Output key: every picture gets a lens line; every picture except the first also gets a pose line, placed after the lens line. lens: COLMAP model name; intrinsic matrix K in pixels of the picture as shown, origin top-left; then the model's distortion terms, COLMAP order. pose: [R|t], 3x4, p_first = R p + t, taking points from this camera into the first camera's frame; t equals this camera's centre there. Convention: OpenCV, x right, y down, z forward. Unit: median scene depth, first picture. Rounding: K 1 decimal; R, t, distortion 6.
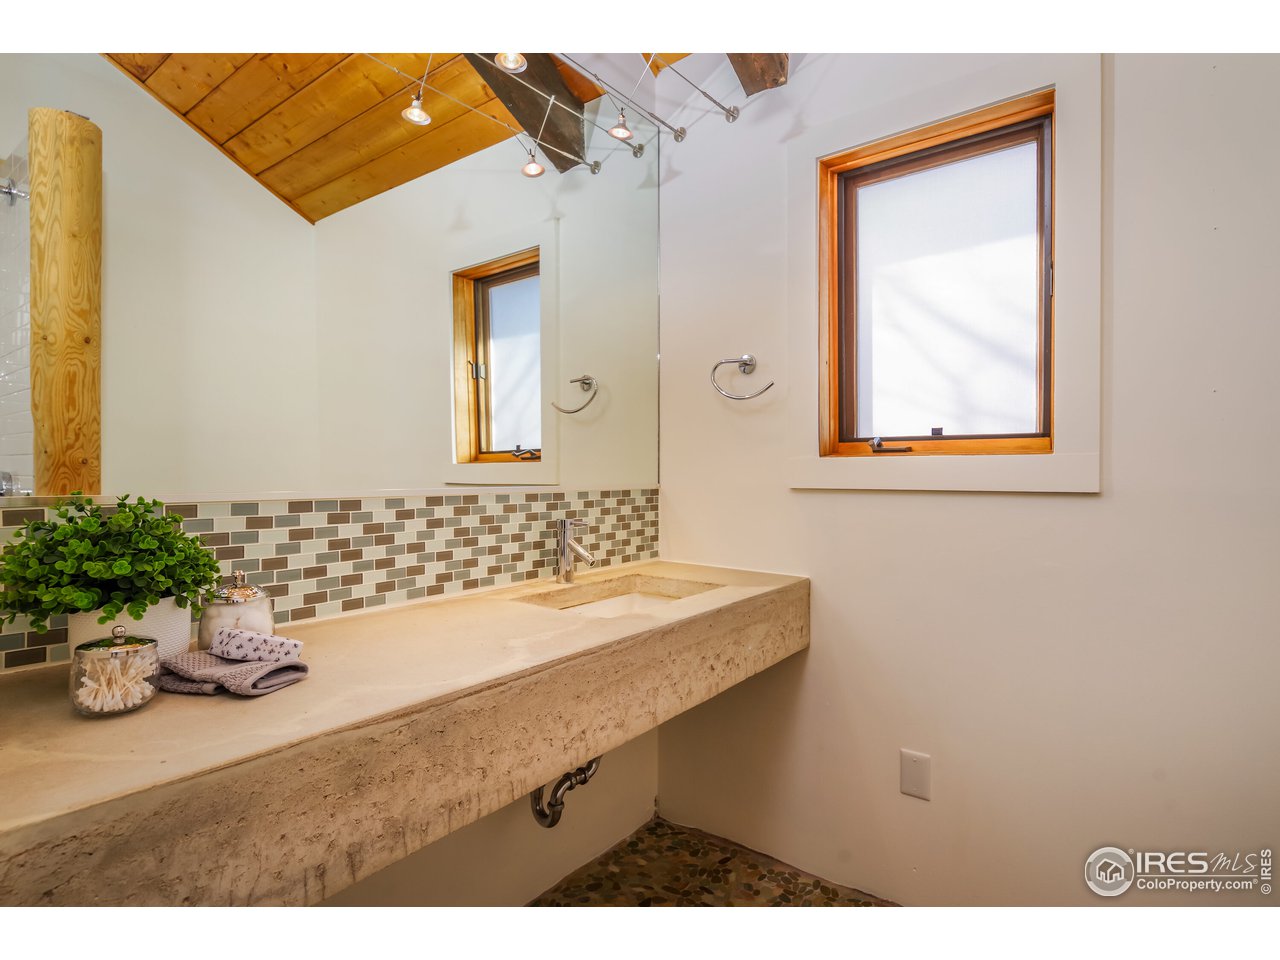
lens RADIAL K [[670.8, 0, 648.2], [0, 670.8, 483.2], [0, 0, 1]] dist [-0.002556, -0.001116]
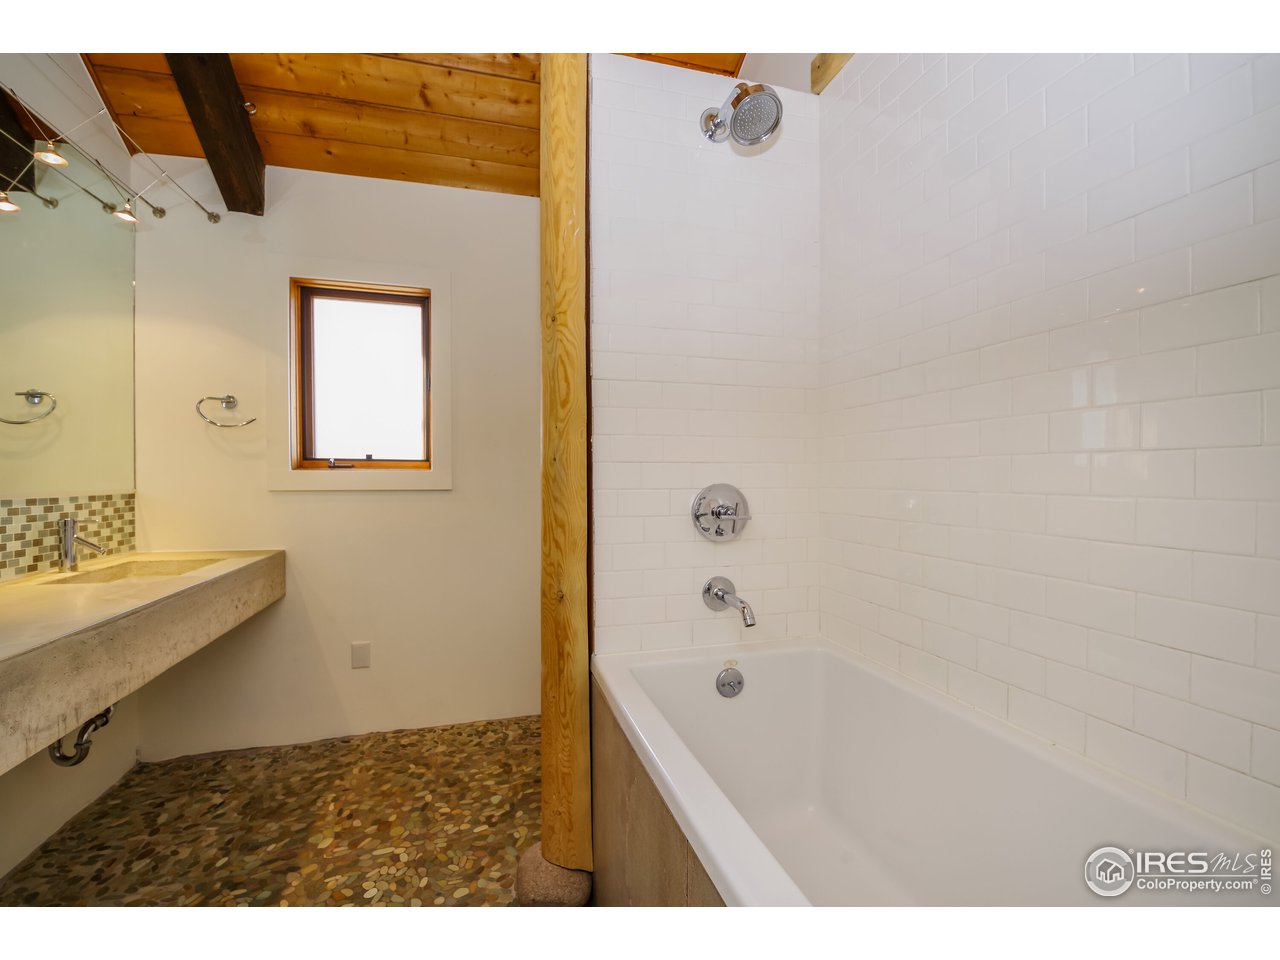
lens RADIAL K [[670.8, 0, 648.2], [0, 670.8, 483.2], [0, 0, 1]] dist [-0.002556, -0.001116]
pose [[0.622134, -0.005793, 0.782890, -0.422943], [0.013900, 0.999897, -0.003647, 0.008280], [-0.782788, 0.013151, 0.622150, -0.570723]]
